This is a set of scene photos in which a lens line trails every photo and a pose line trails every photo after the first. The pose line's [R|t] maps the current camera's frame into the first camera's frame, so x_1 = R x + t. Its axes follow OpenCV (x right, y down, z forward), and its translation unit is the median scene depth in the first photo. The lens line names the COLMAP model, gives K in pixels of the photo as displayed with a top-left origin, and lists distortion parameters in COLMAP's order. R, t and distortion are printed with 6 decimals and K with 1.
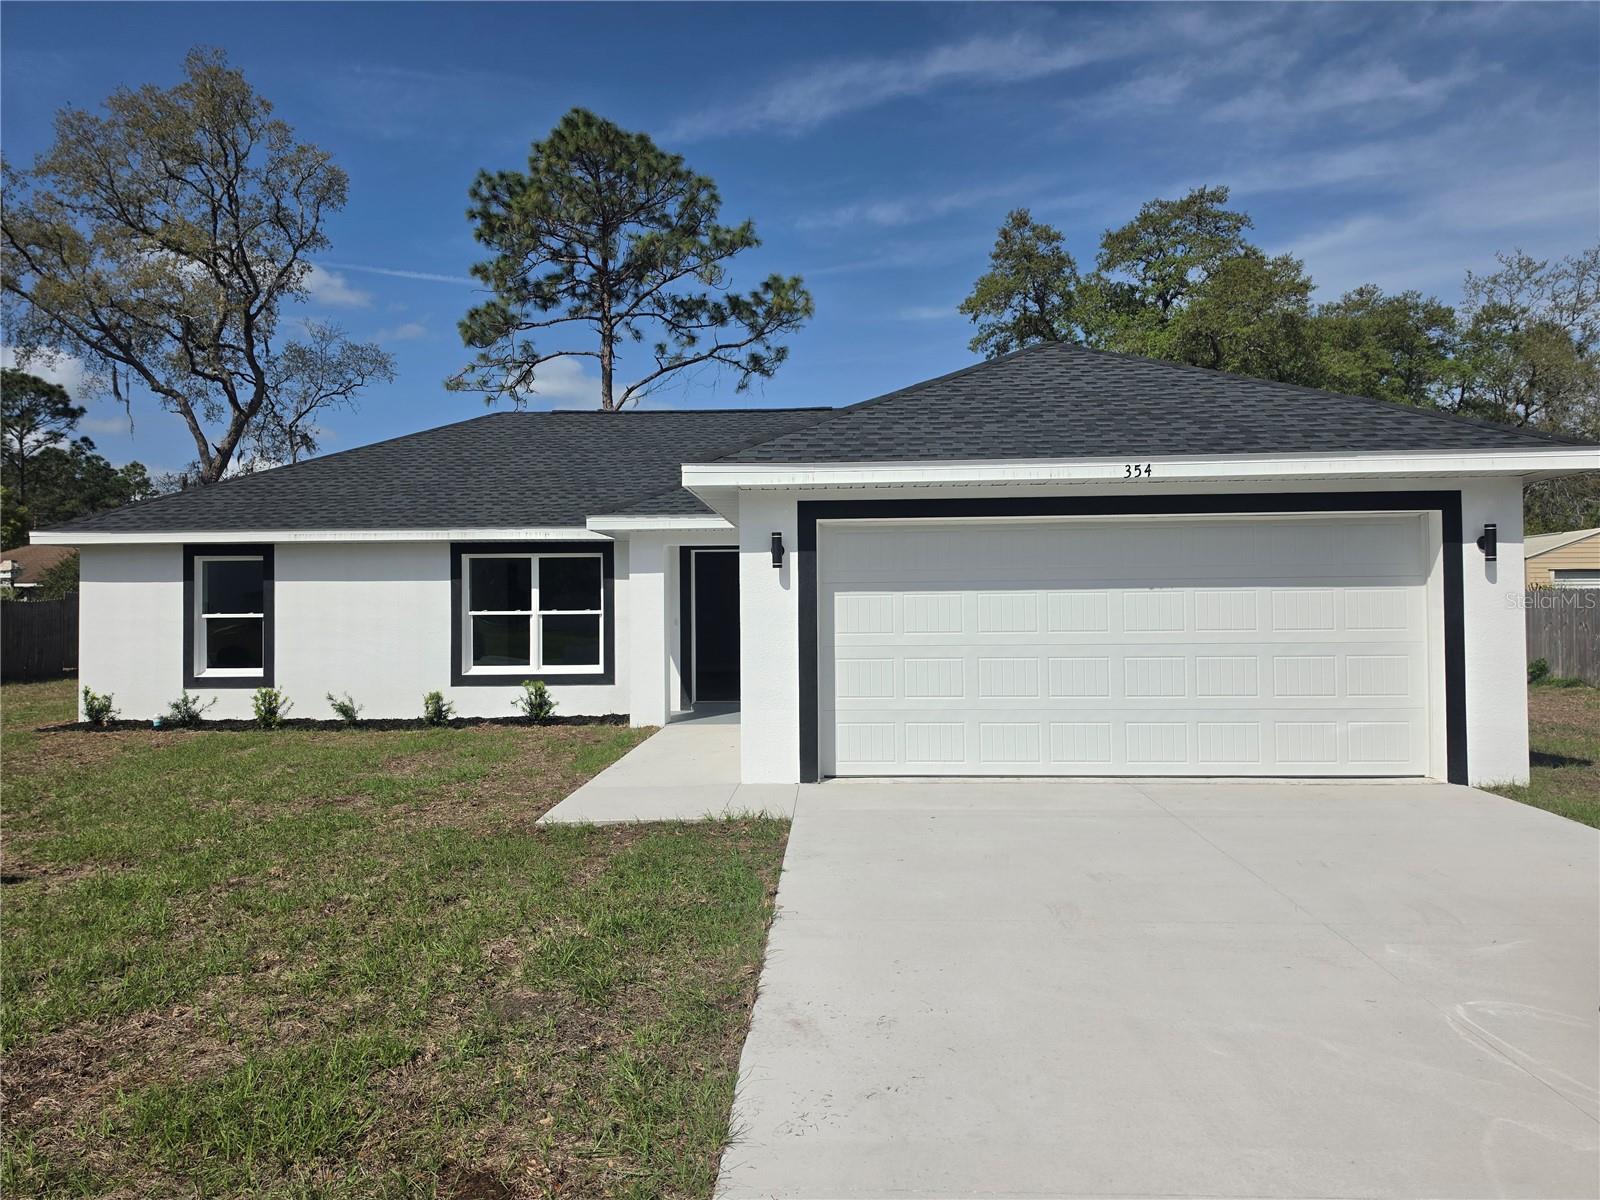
lens RADIAL K [[1100.8, 0, 795.3], [0, 1100.8, 599.5], [0, 0, 1]] dist [0.114225, -0.170456]
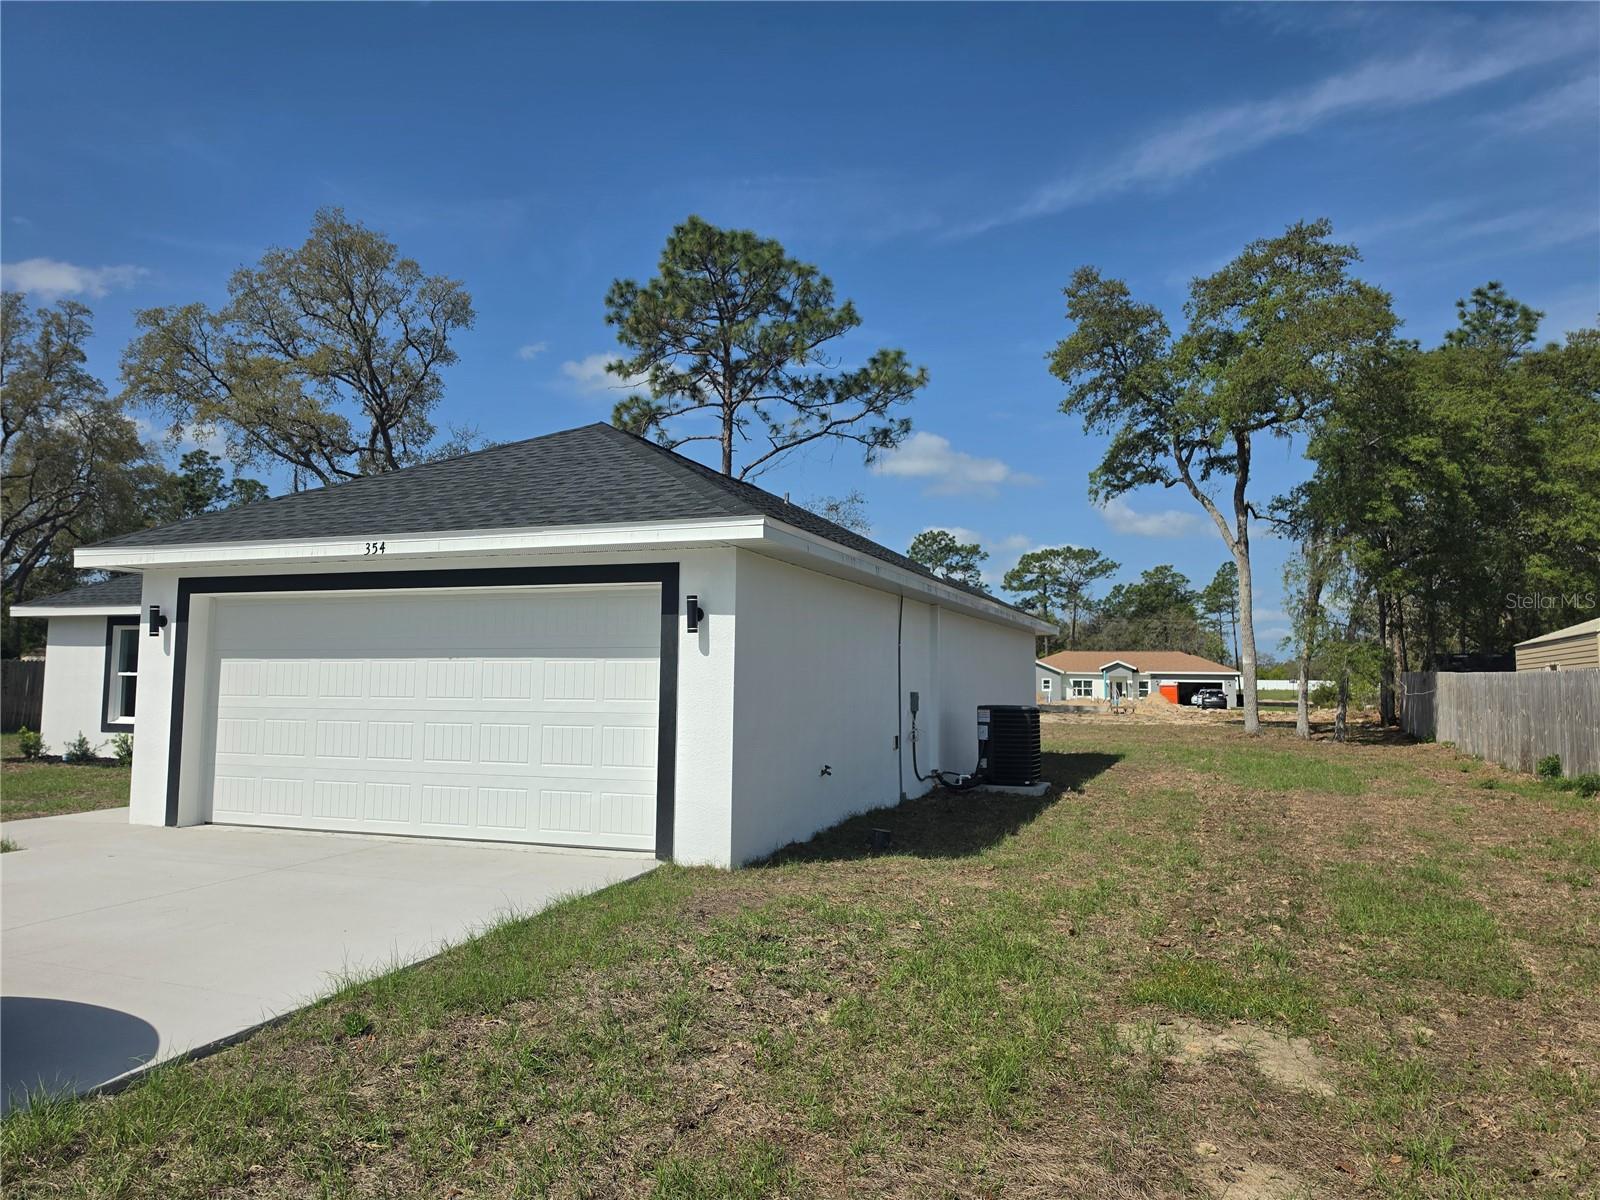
lens RADIAL K [[1094.5, 0, 796.9], [0, 1094.5, 633.3], [0, 0, 1]] dist [0.076766, -0.070372]
pose [[0.950220, 0.003727, -0.311557, 0.254329], [-0.013793, 0.999451, -0.030109, -0.001526], [0.311274, 0.032908, 0.949750, 0.026792]]
